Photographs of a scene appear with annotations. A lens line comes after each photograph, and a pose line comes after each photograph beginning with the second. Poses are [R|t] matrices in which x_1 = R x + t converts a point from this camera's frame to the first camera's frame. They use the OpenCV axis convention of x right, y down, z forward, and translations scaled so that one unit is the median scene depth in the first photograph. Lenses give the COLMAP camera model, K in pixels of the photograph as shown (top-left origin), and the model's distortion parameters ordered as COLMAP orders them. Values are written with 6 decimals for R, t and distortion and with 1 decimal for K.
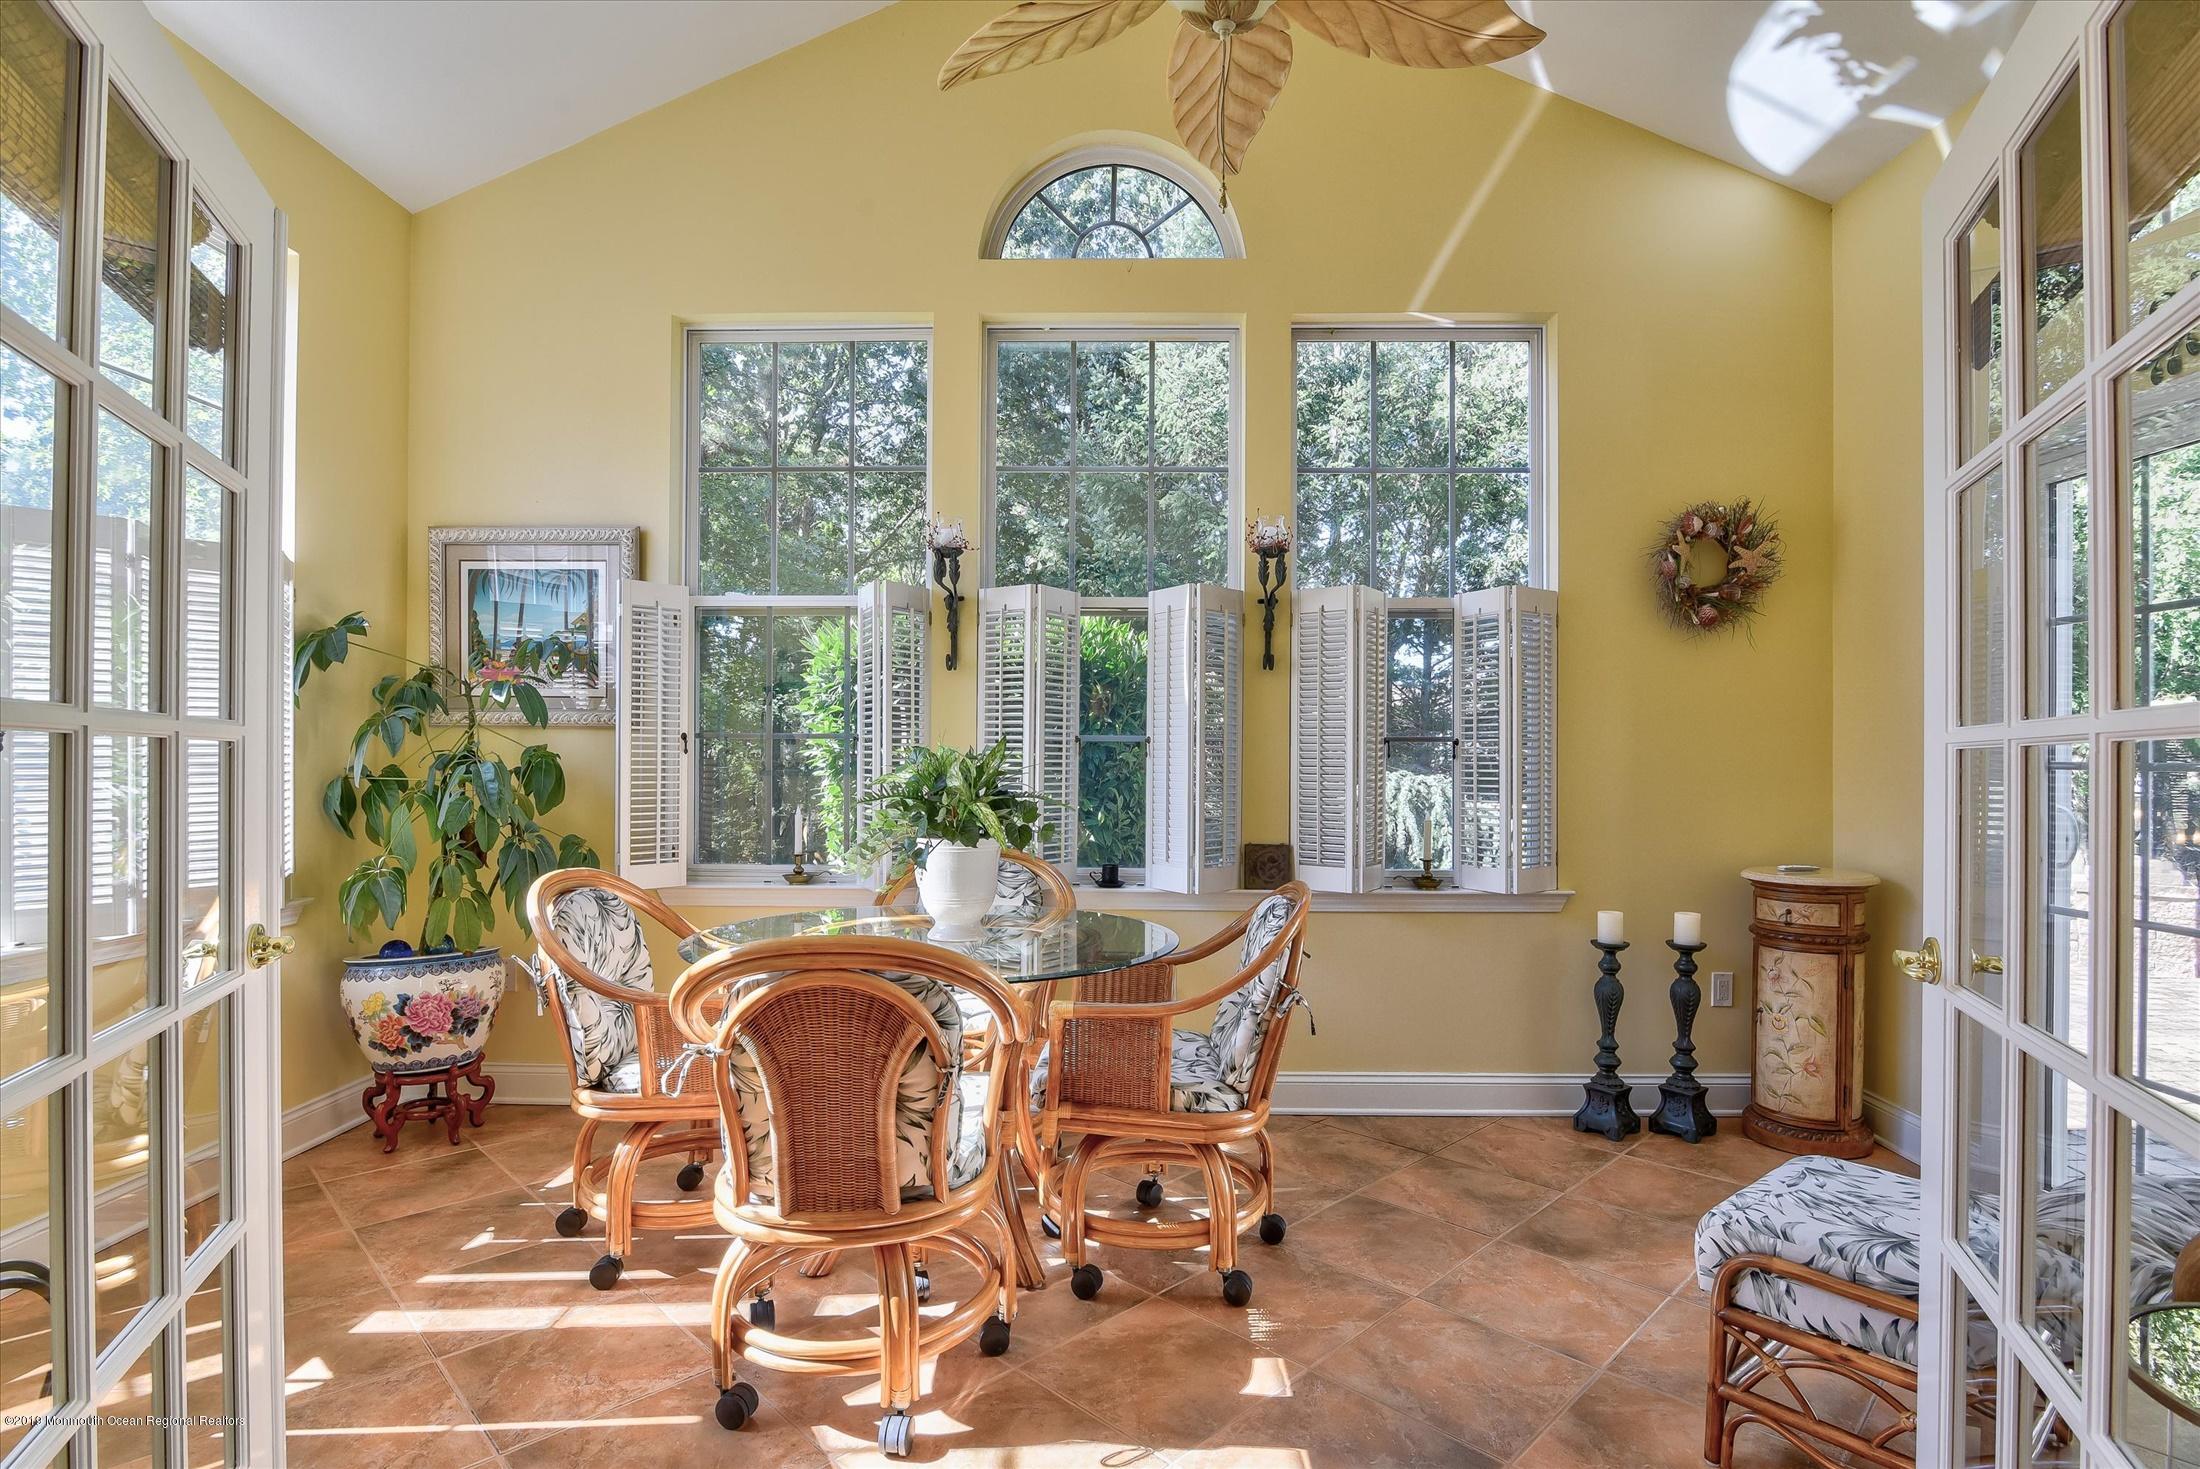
lens RADIAL K [[1049.5, 0, 1100.0], [0, 1049.5, 734.5], [0, 0, 1]] dist [-0.001346, -0.015175]
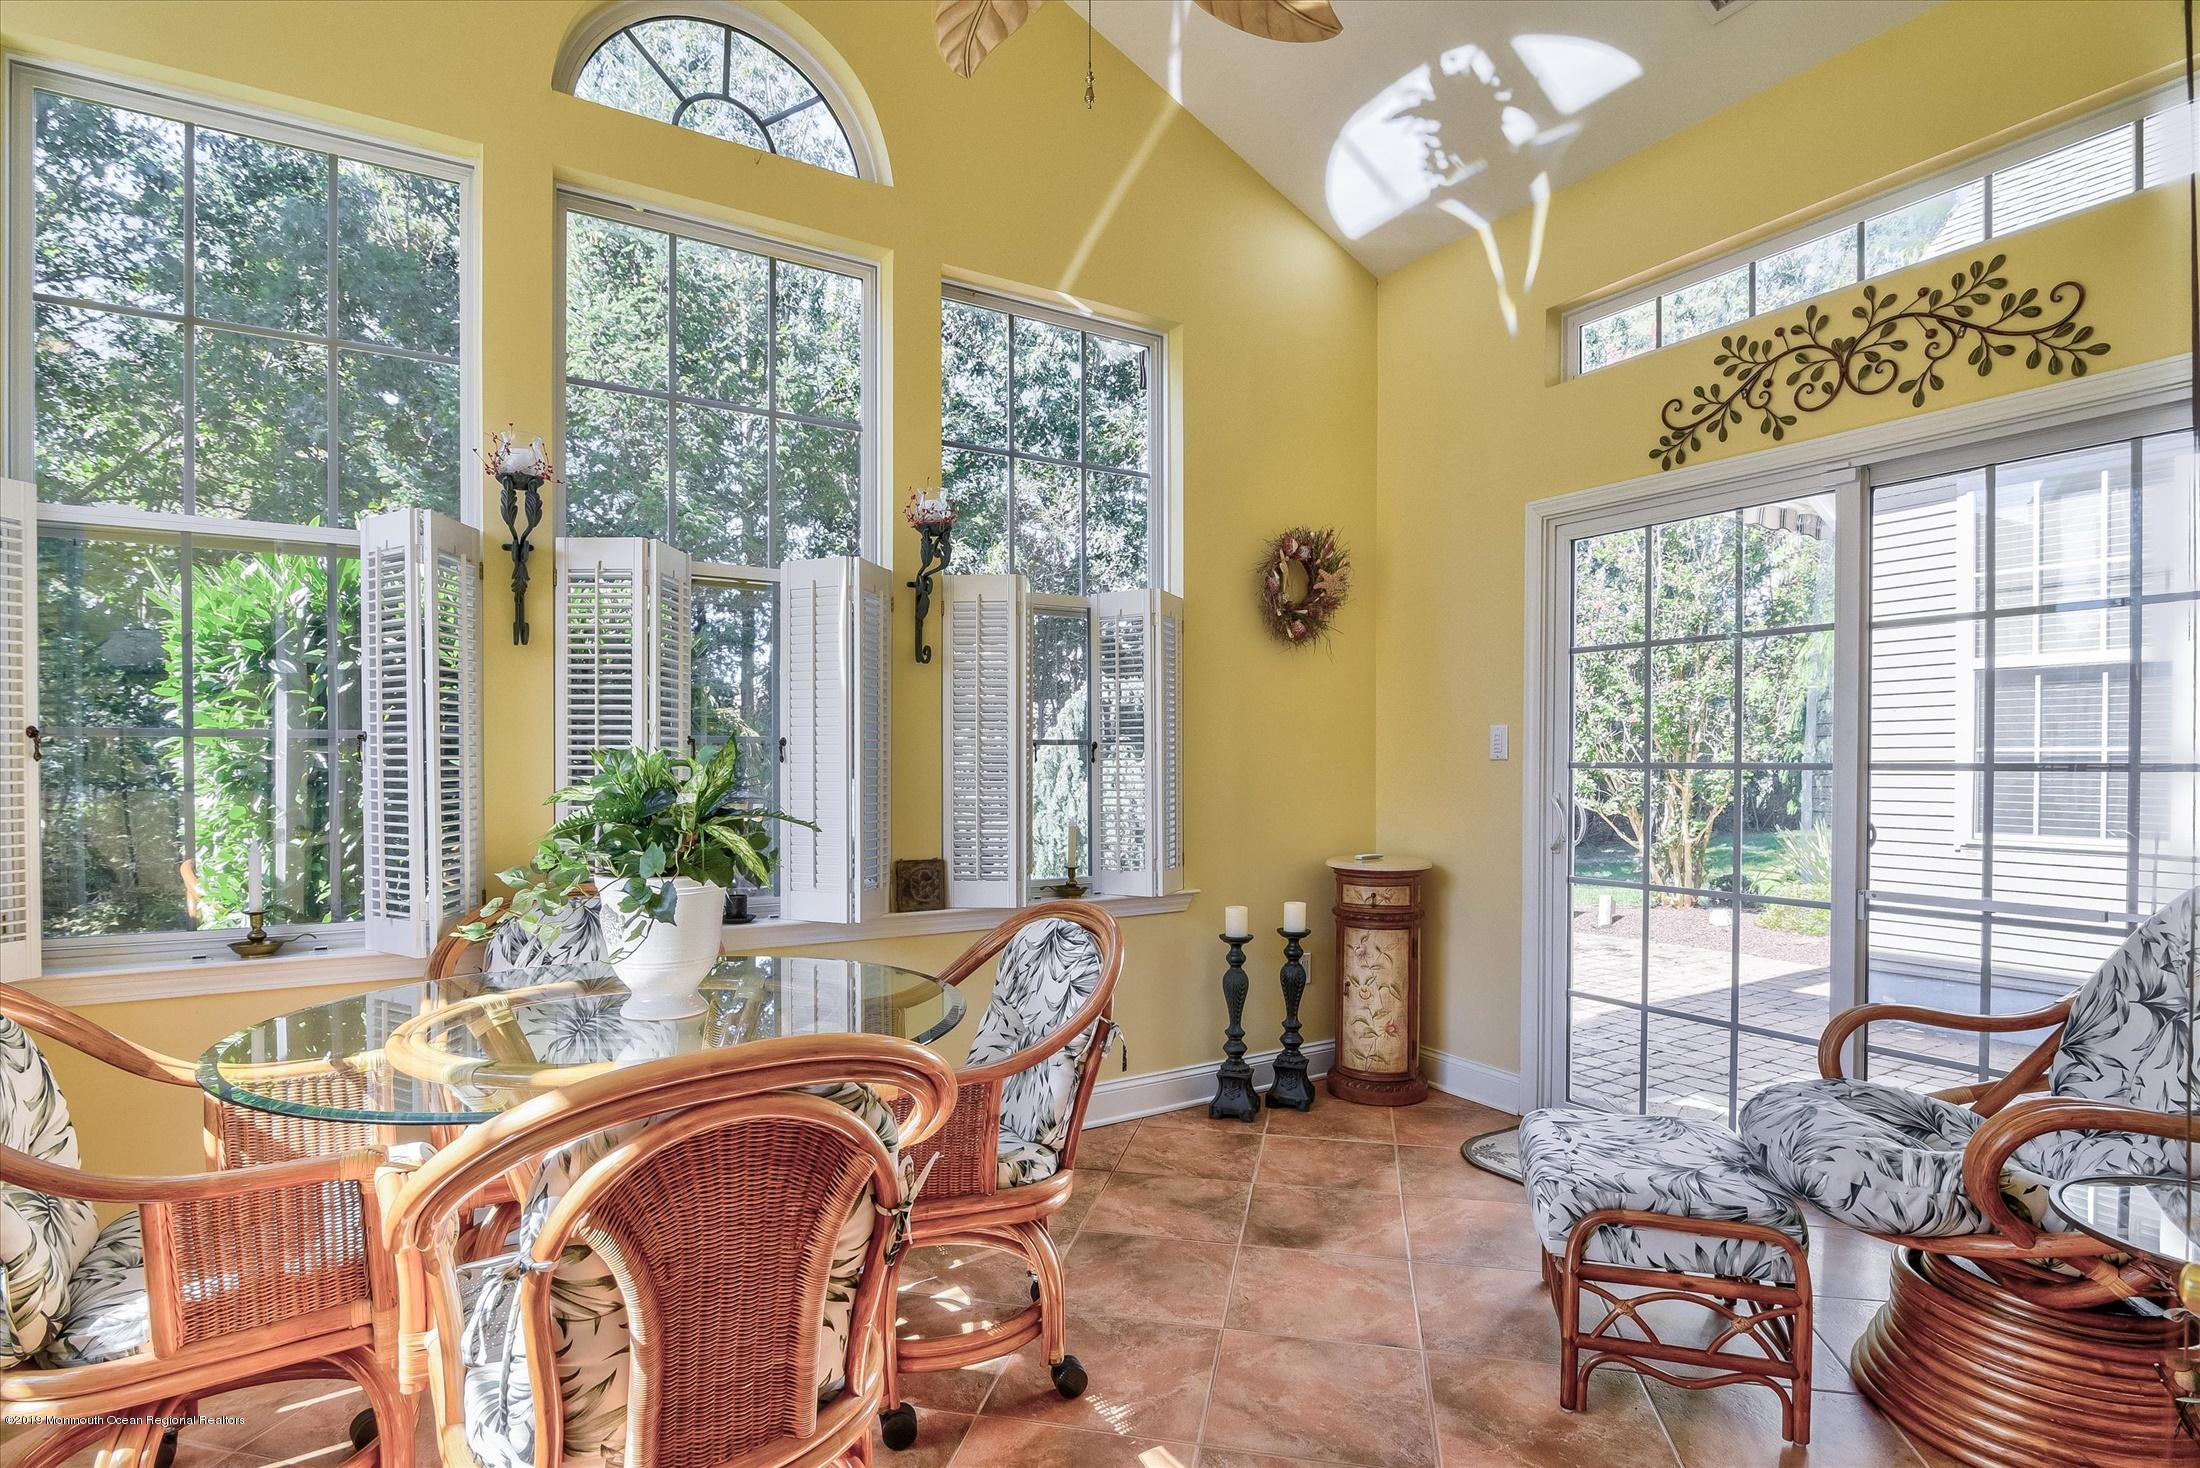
lens RADIAL K [[1073.1, 0, 1106.7], [0, 1073.1, 766.3], [0, 0, 1]] dist [-0.015484, -0.000928]
pose [[0.849589, -0.007688, 0.527389, -0.197847], [-0.005474, 0.999711, 0.023392, 0.003685], [-0.527417, -0.022761, 0.849302, 0.162676]]
